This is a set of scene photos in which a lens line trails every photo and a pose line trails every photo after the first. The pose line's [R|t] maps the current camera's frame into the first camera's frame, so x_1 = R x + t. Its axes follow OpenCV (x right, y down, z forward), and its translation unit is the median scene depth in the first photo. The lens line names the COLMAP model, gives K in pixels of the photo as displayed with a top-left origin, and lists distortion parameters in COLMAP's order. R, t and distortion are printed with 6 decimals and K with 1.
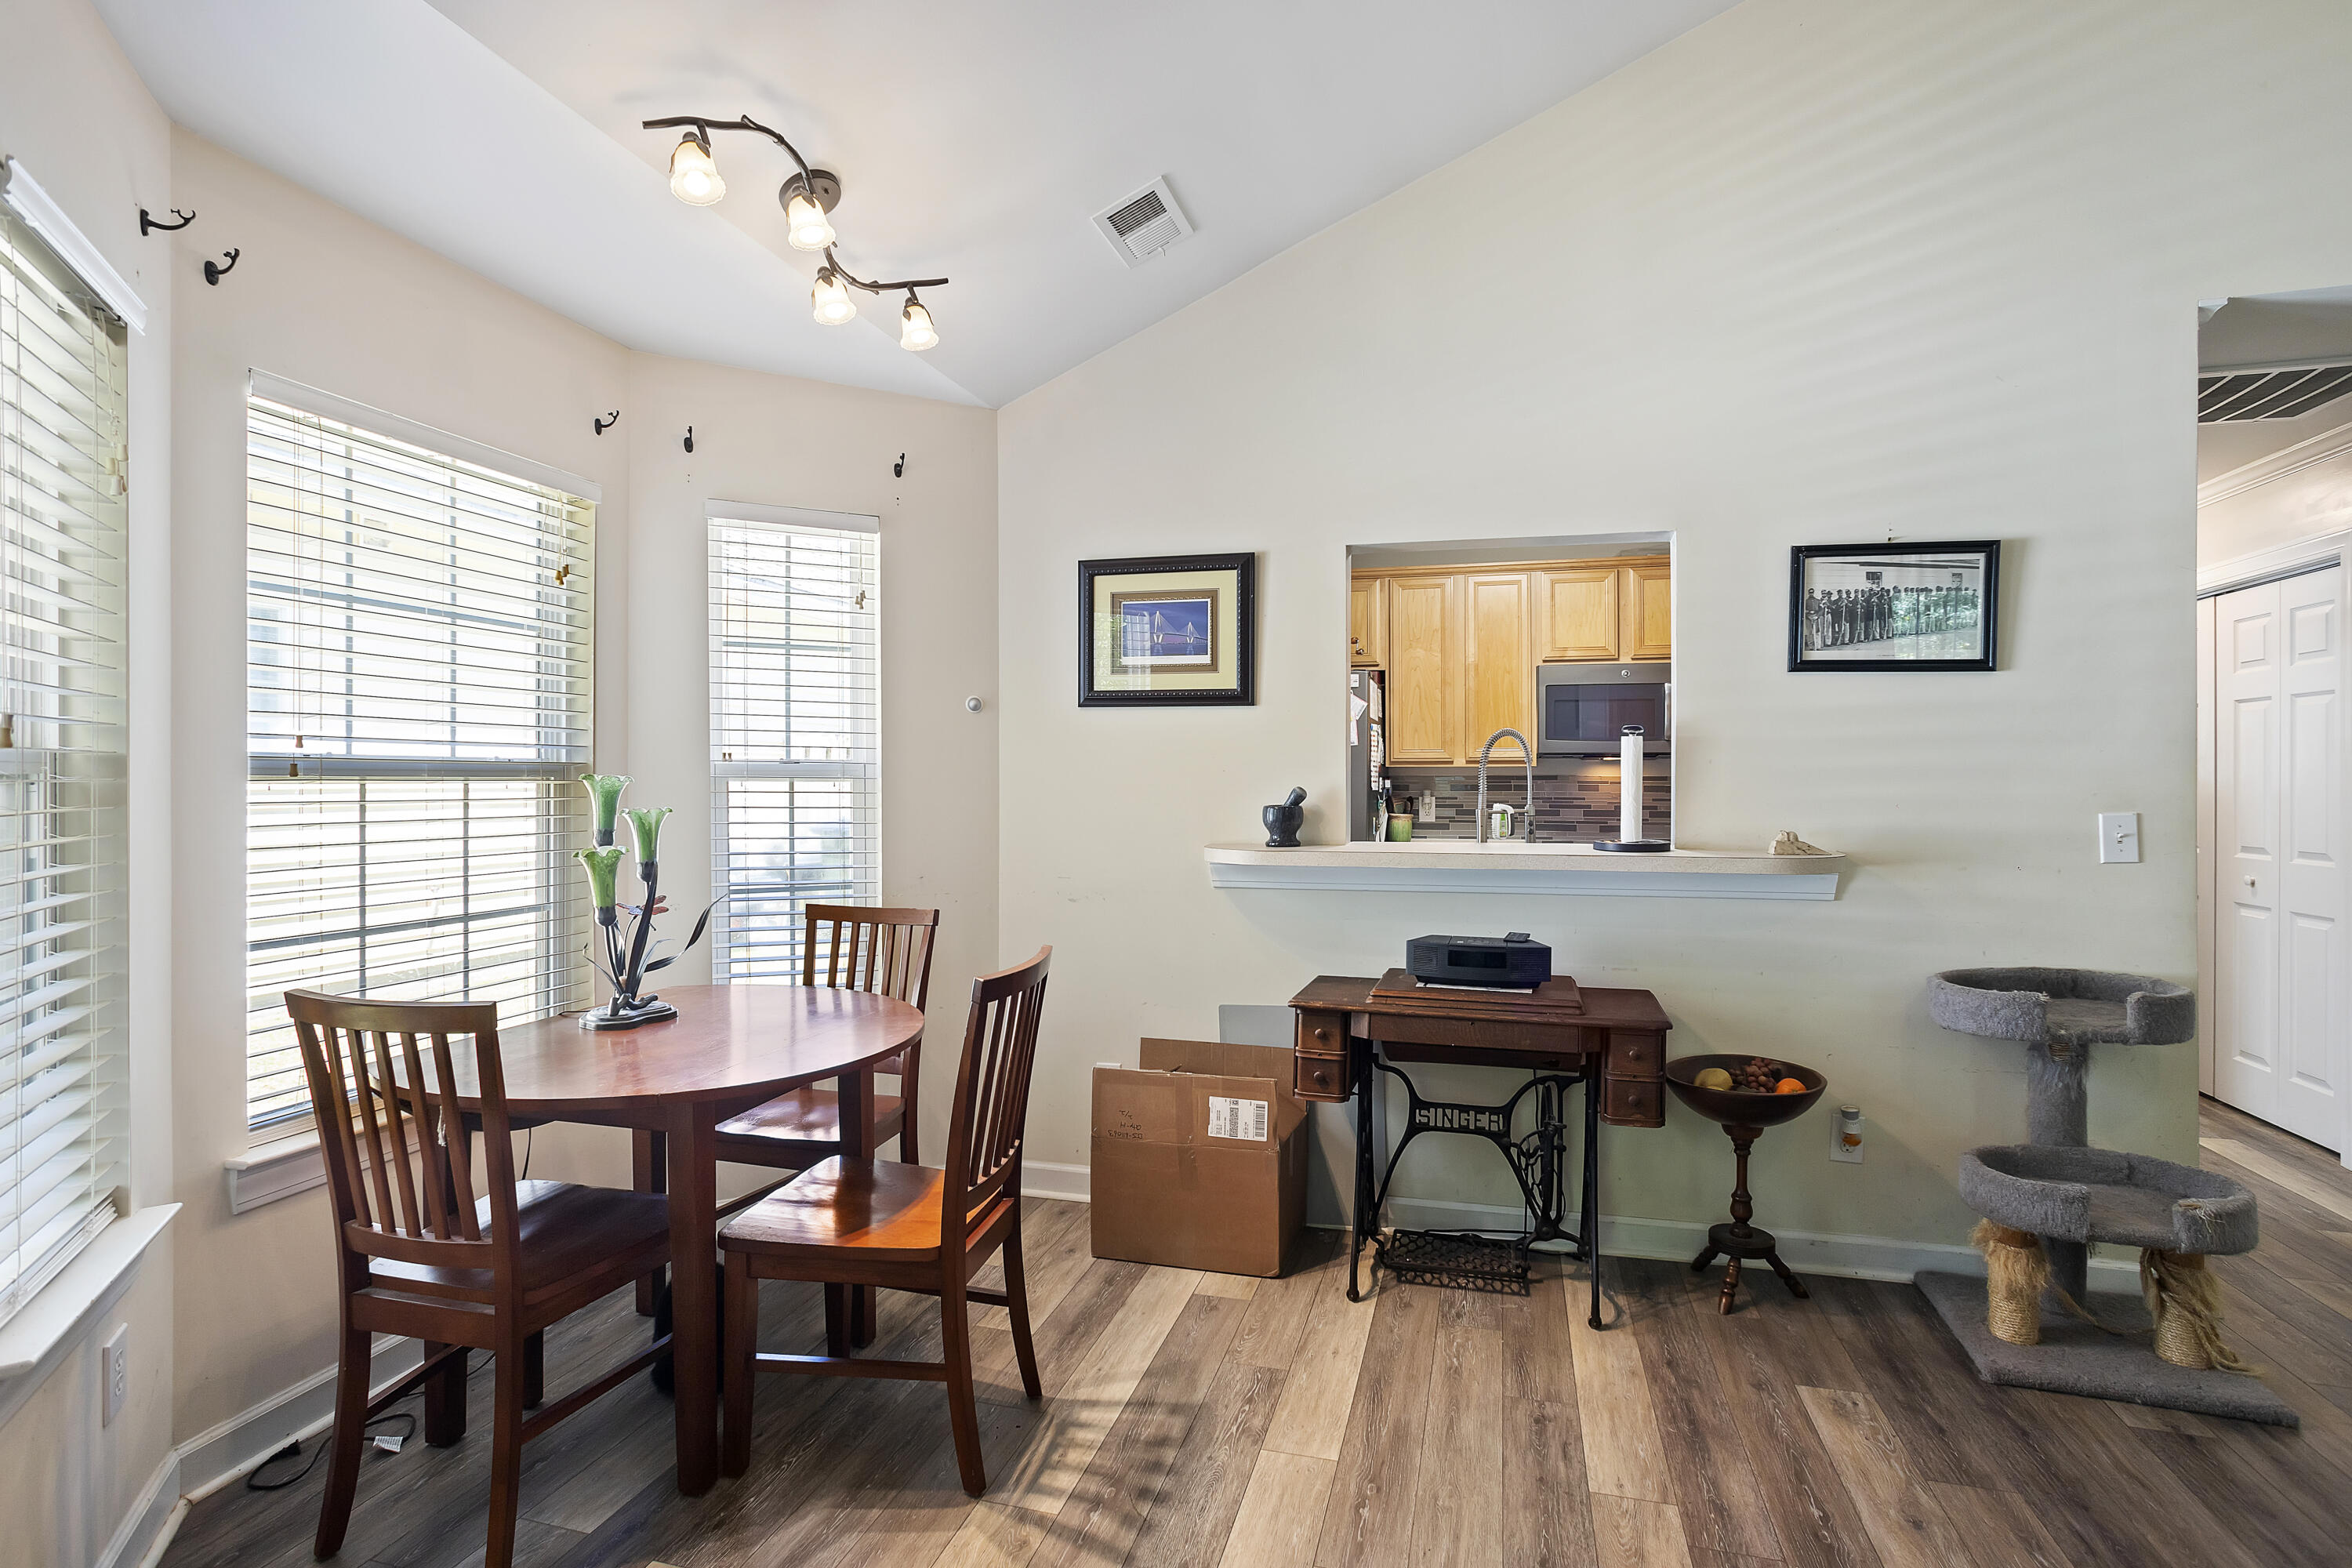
lens RADIAL K [[1141.2, 0, 1178.6], [0, 1141.2, 772.2], [0, 0, 1]] dist [-0.060290, 0.031990]
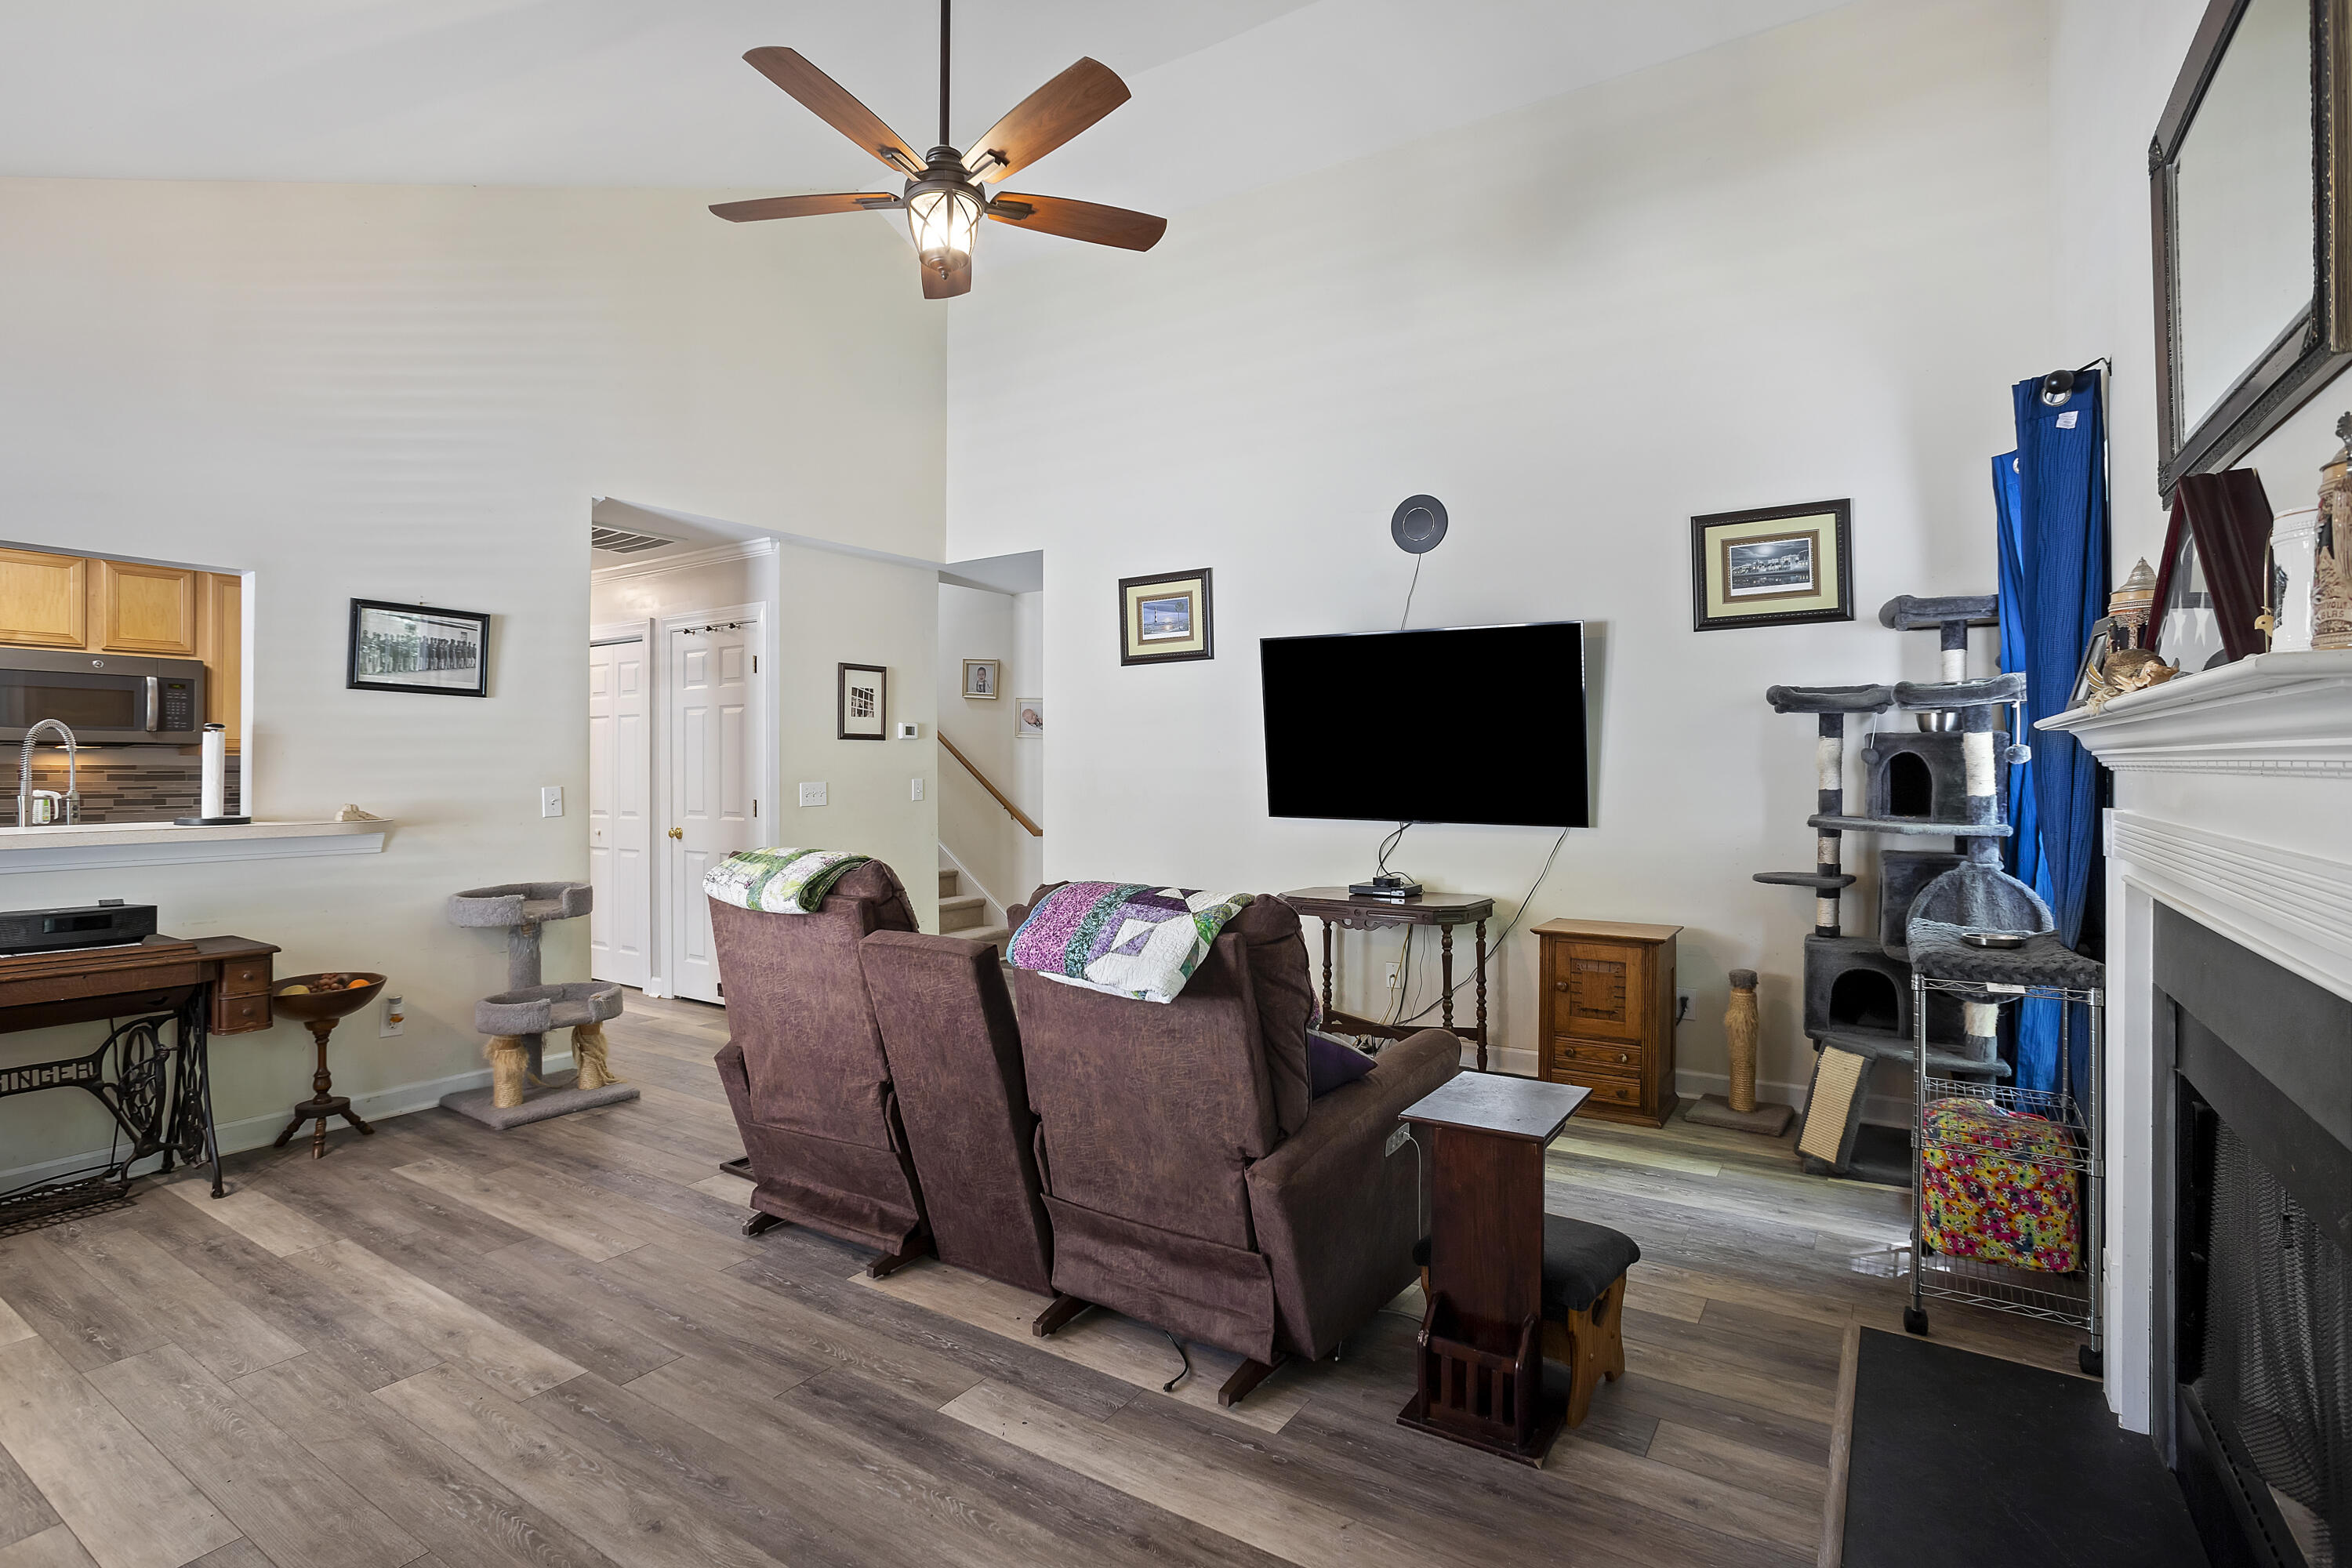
lens RADIAL K [[1141.2, 0, 1178.6], [0, 1141.2, 772.2], [0, 0, 1]] dist [-0.060290, 0.031990]
pose [[0.294693, -0.004185, 0.955583, -0.486099], [-0.002987, 0.999981, 0.005300, 0.002759], [-0.955587, -0.004416, 0.294675, -0.394701]]
